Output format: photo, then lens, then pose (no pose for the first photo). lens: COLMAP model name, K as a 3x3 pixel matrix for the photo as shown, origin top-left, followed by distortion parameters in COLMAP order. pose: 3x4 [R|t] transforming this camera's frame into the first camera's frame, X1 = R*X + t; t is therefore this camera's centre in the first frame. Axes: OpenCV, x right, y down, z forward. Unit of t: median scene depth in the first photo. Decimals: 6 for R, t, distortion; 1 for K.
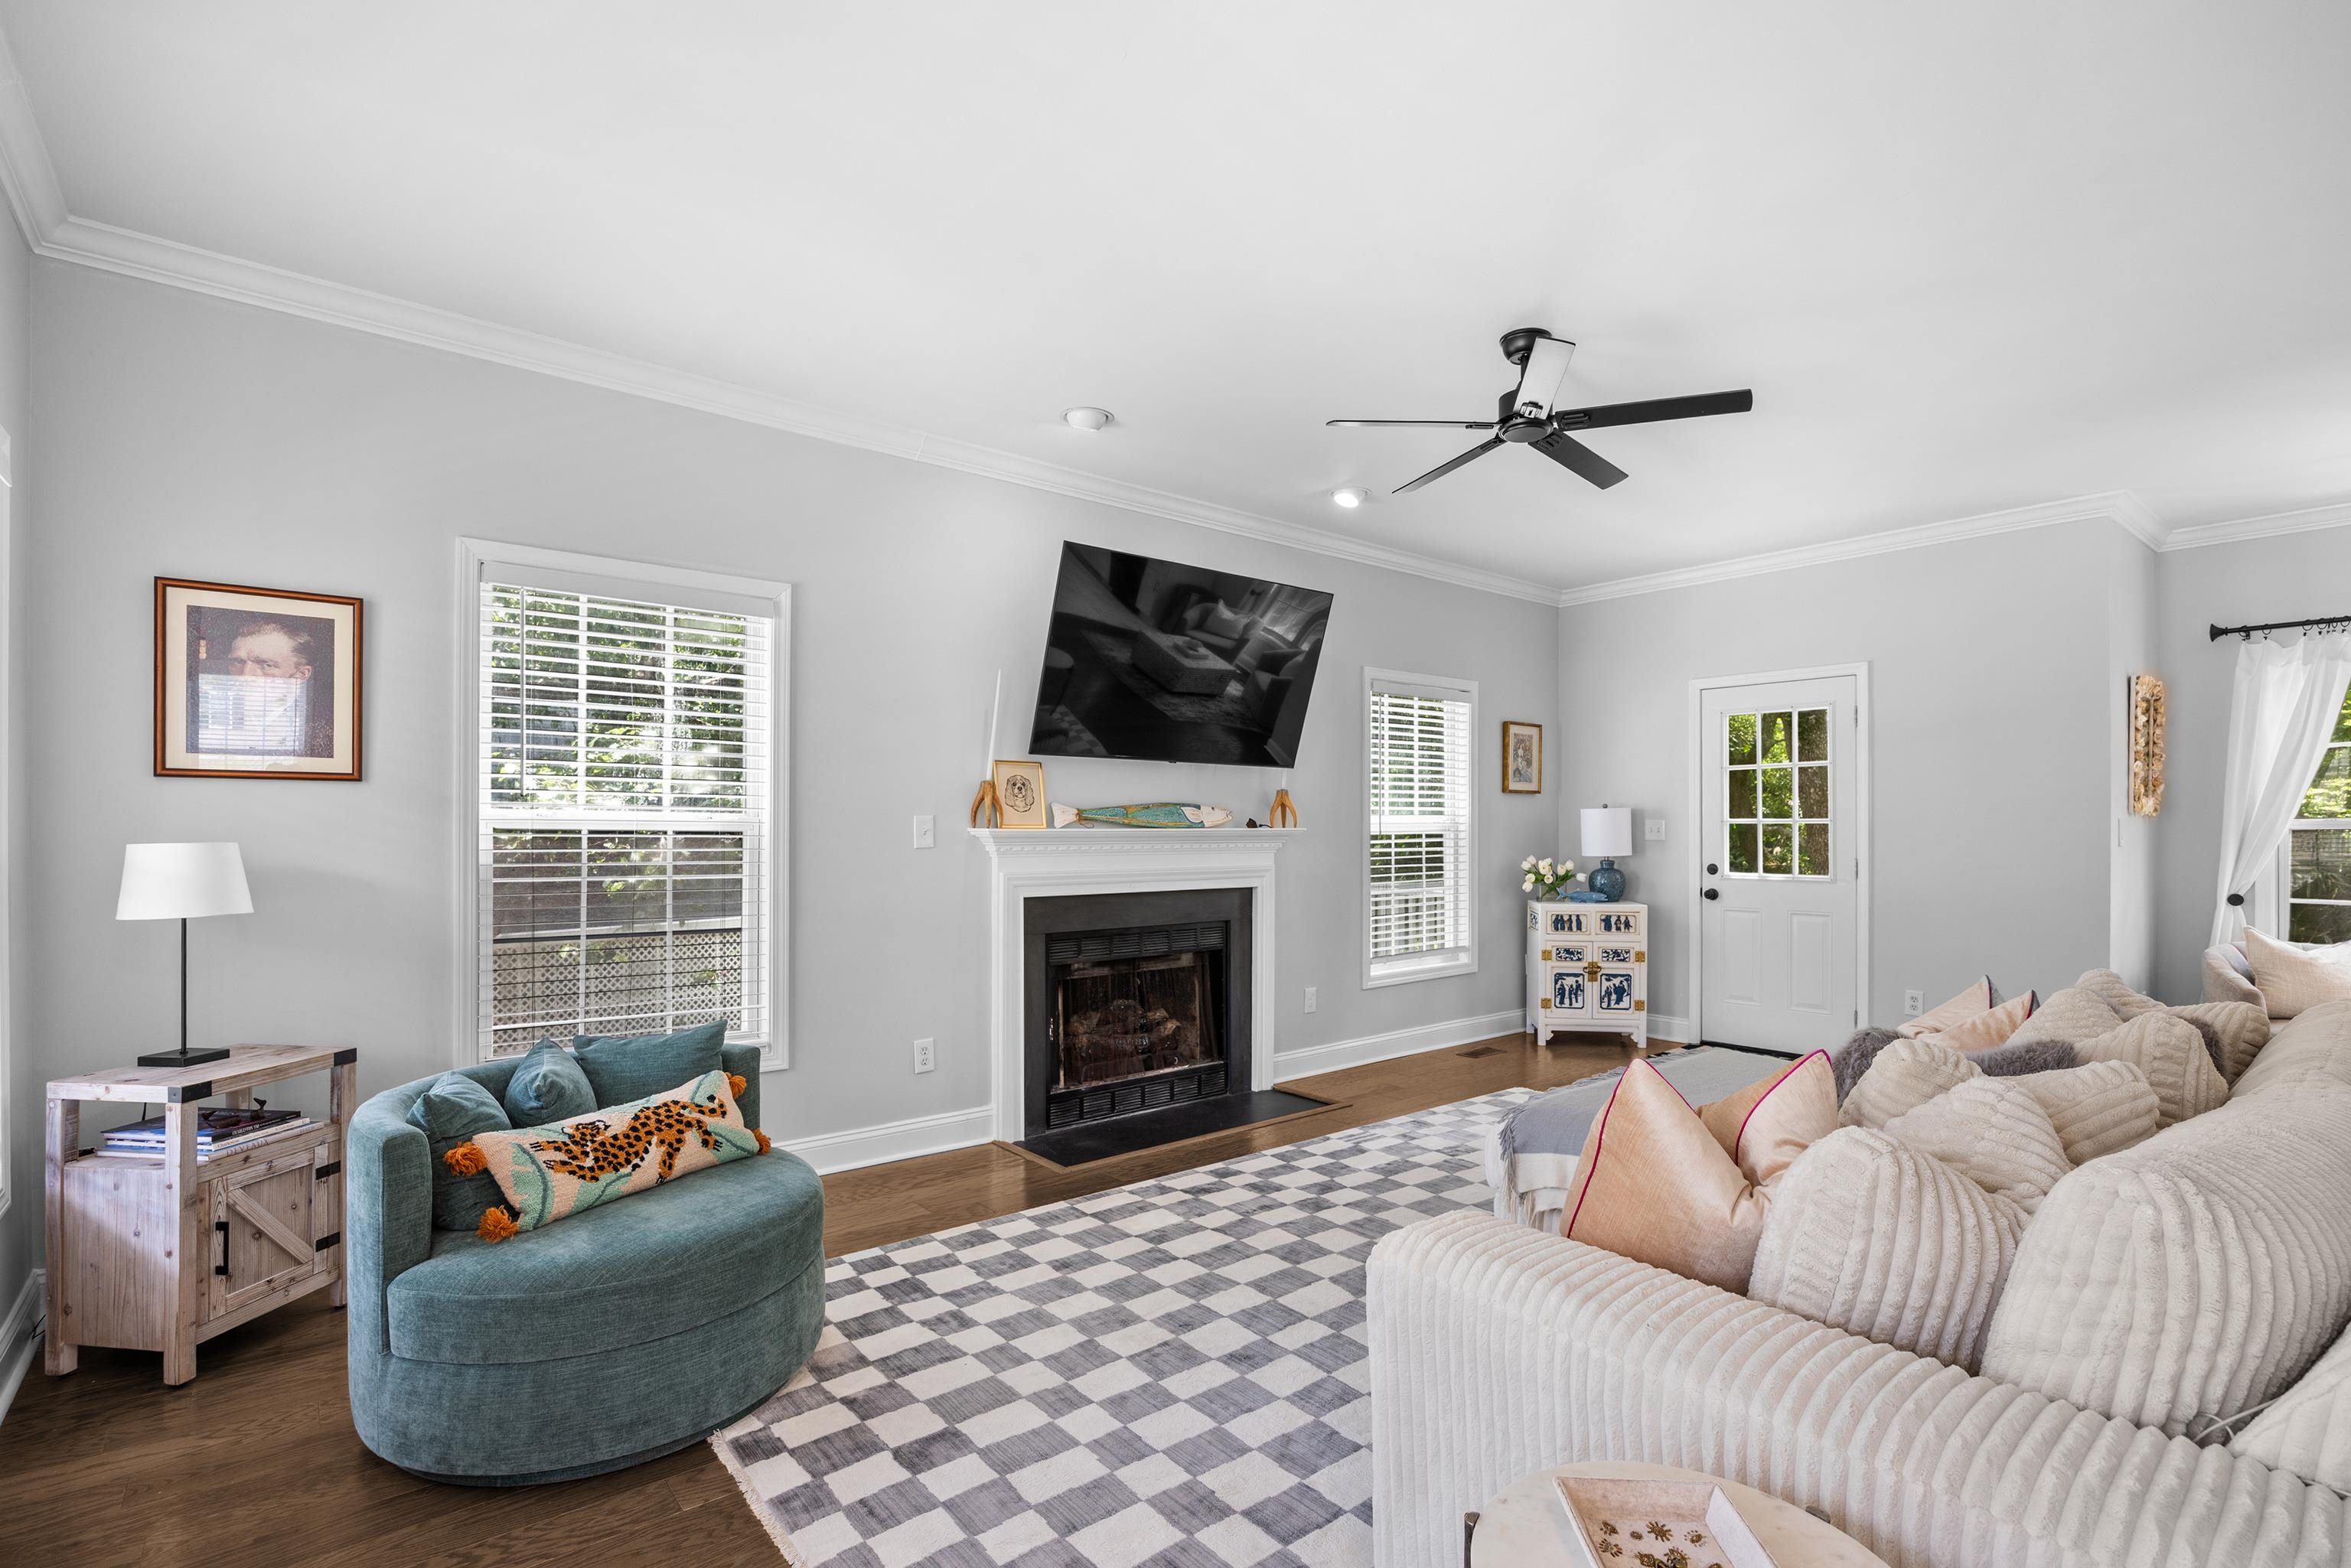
lens RADIAL K [[1080.8, 0, 1169.2], [0, 1080.8, 828.2], [0, 0, 1]] dist [-0.016003, 0.001155]
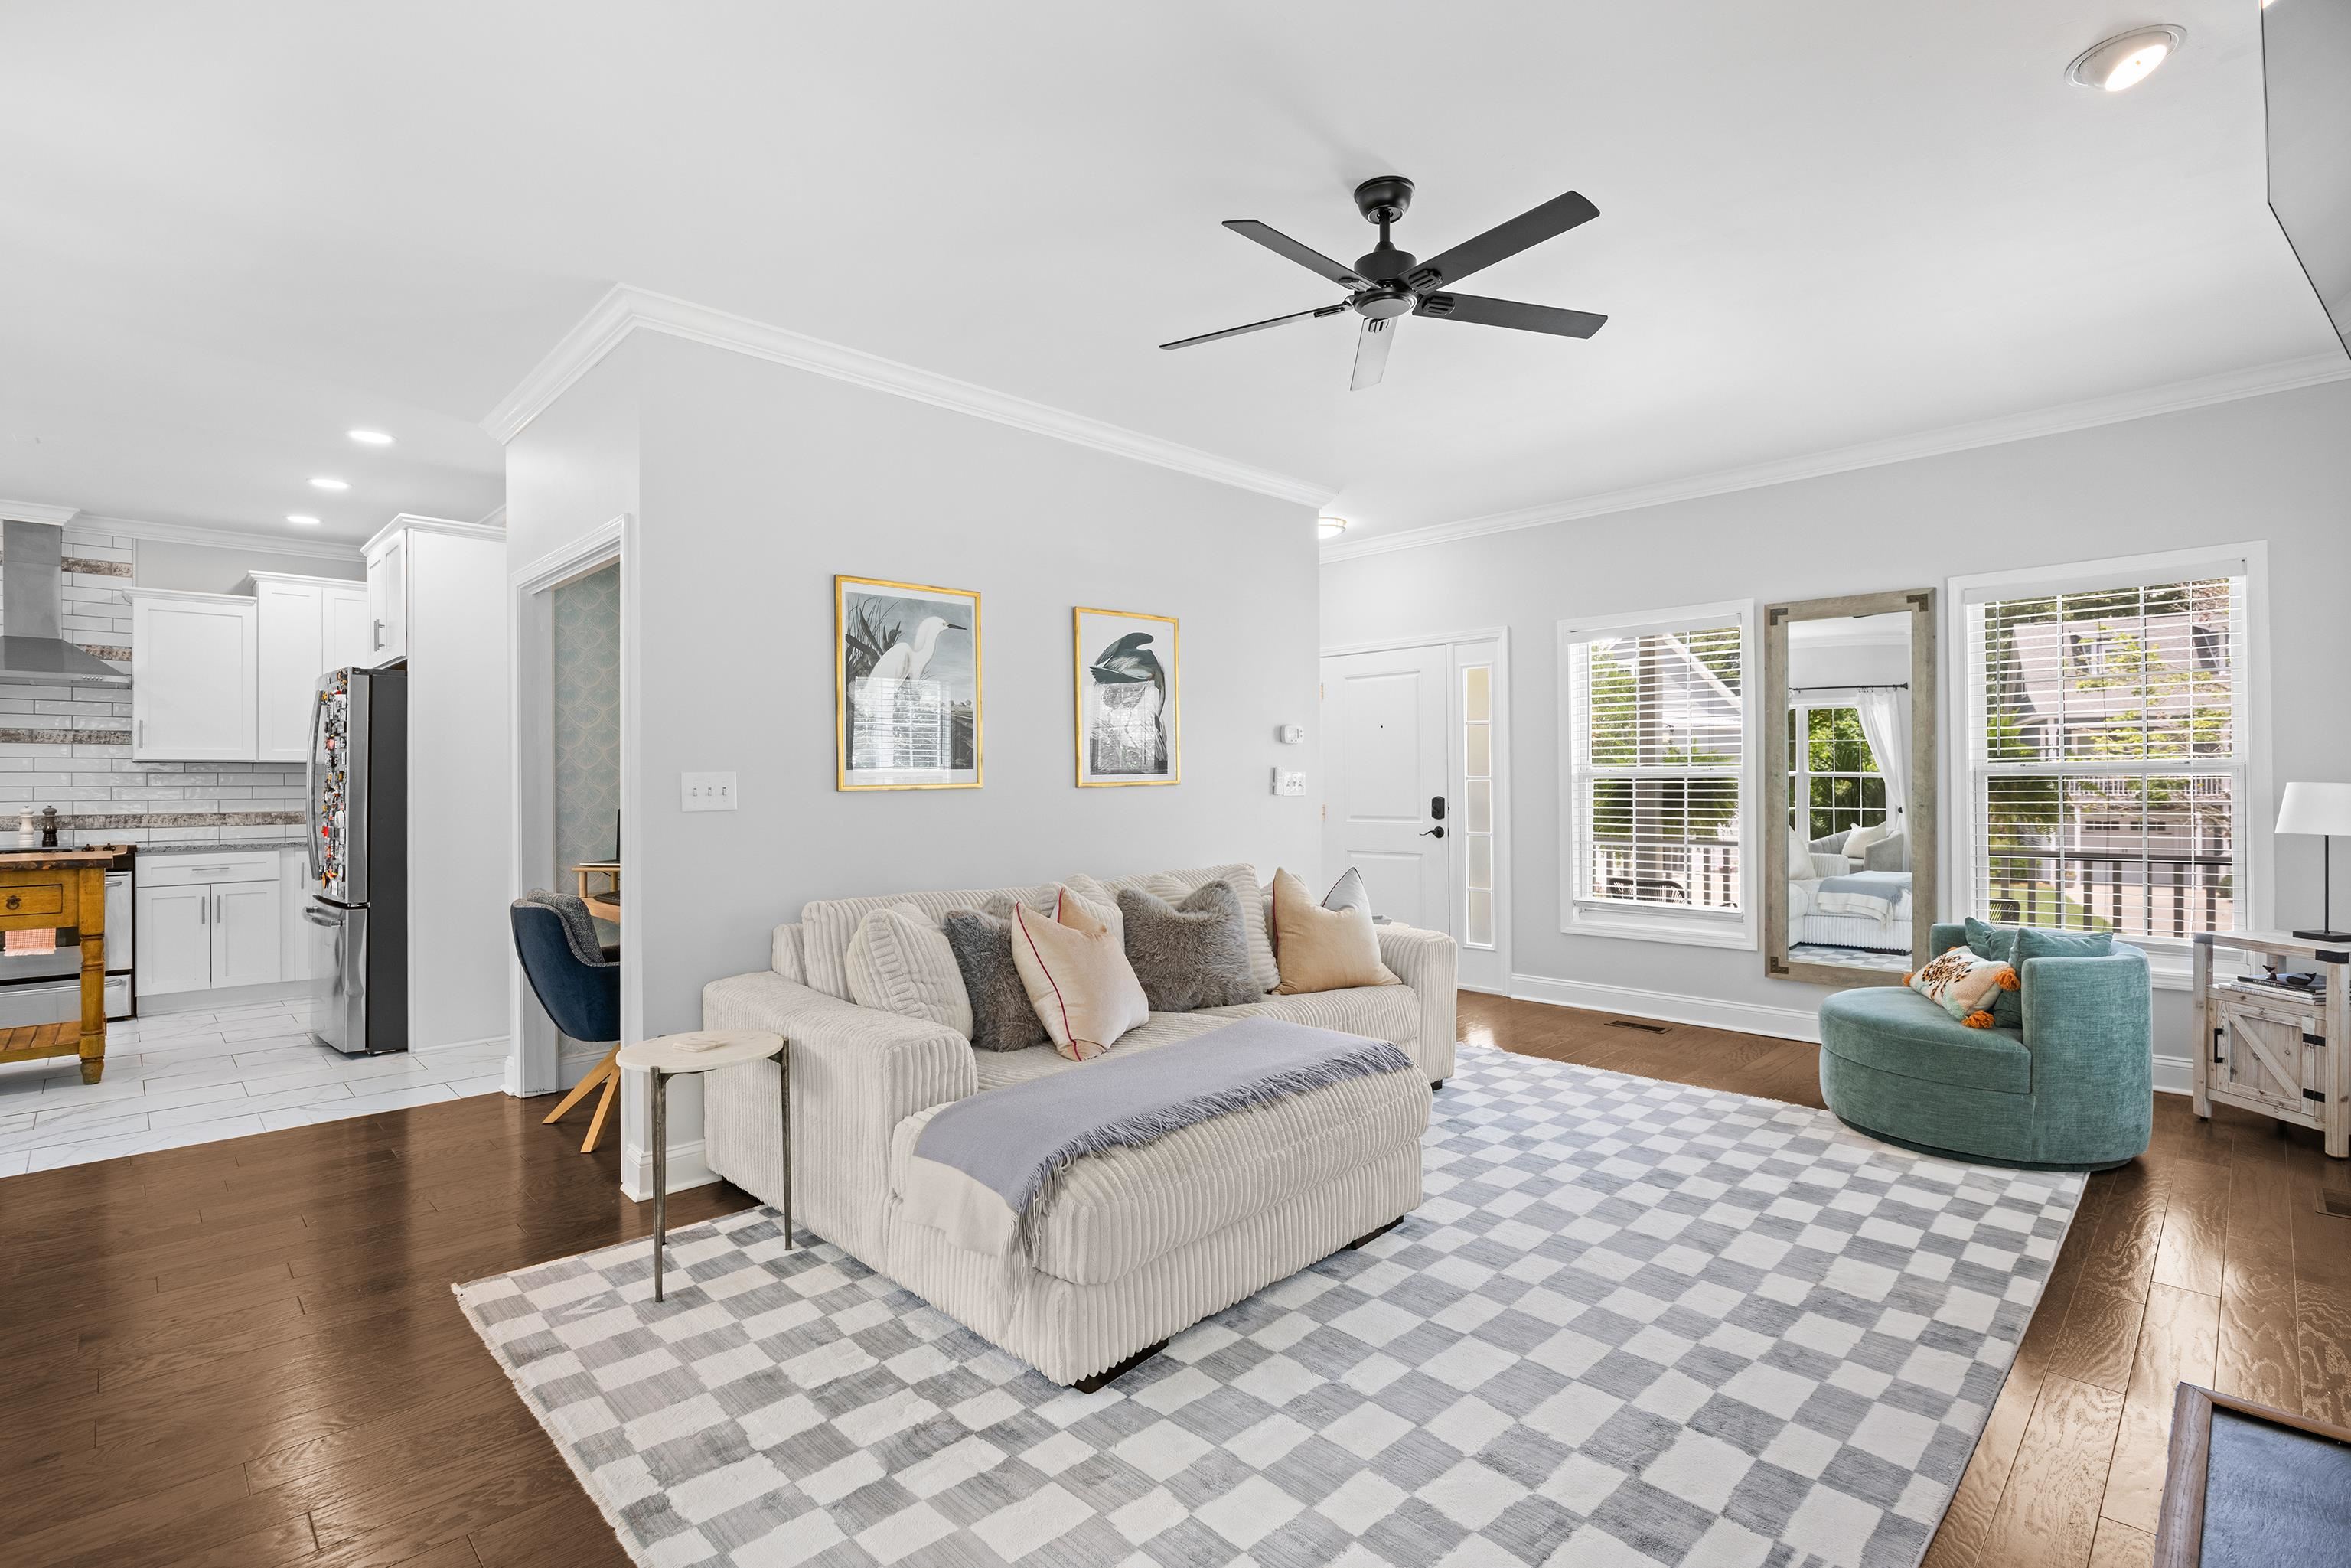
lens RADIAL K [[1080.8, 0, 1172.7], [0, 1080.8, 783.4], [0, 0, 1]] dist [-0.016003, 0.001155]
pose [[-0.994704, 0.006538, -0.102574, 0.375950], [0.006426, 0.999978, 0.001423, 0.000281], [0.102581, 0.000756, -0.994724, 1.164866]]
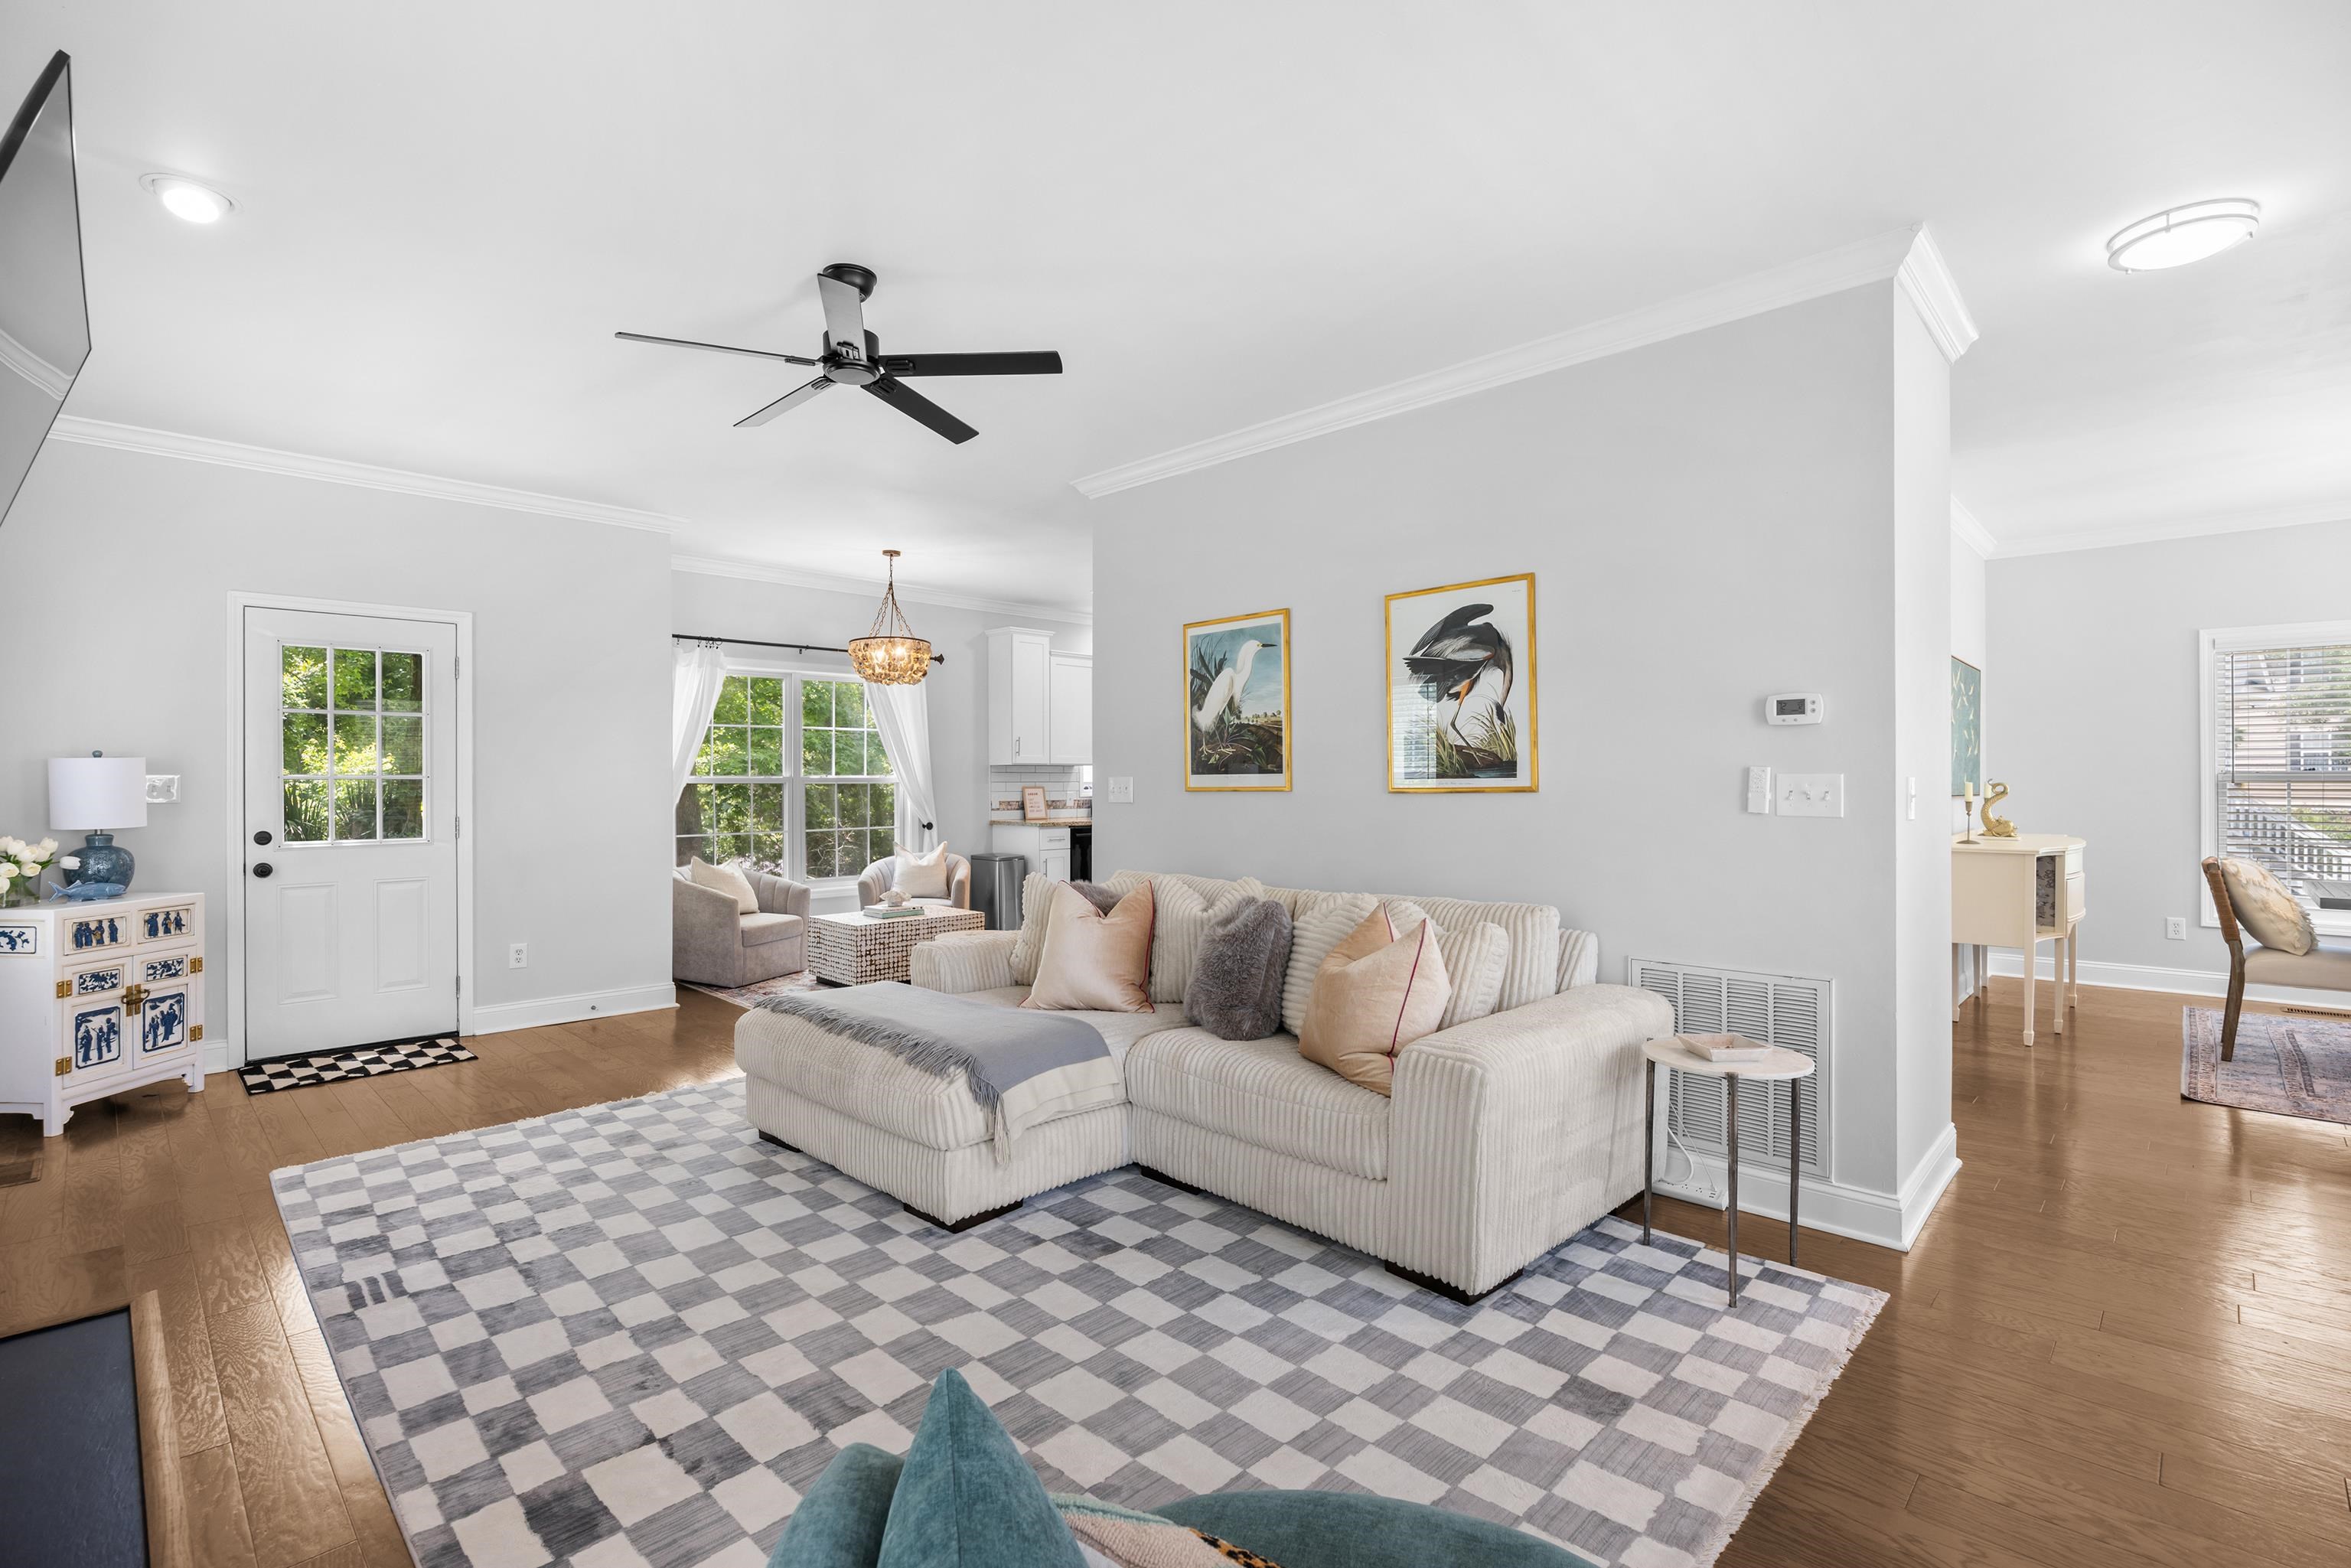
lens RADIAL K [[1080.8, 0, 1178.9], [0, 1080.8, 782.8], [0, 0, 1]] dist [-0.016003, 0.001155]
pose [[-0.117181, -0.003229, 0.993105, -0.416939], [-0.000814, 0.999995, 0.003155, -0.005723], [-0.993110, -0.000439, -0.117183, 0.528518]]
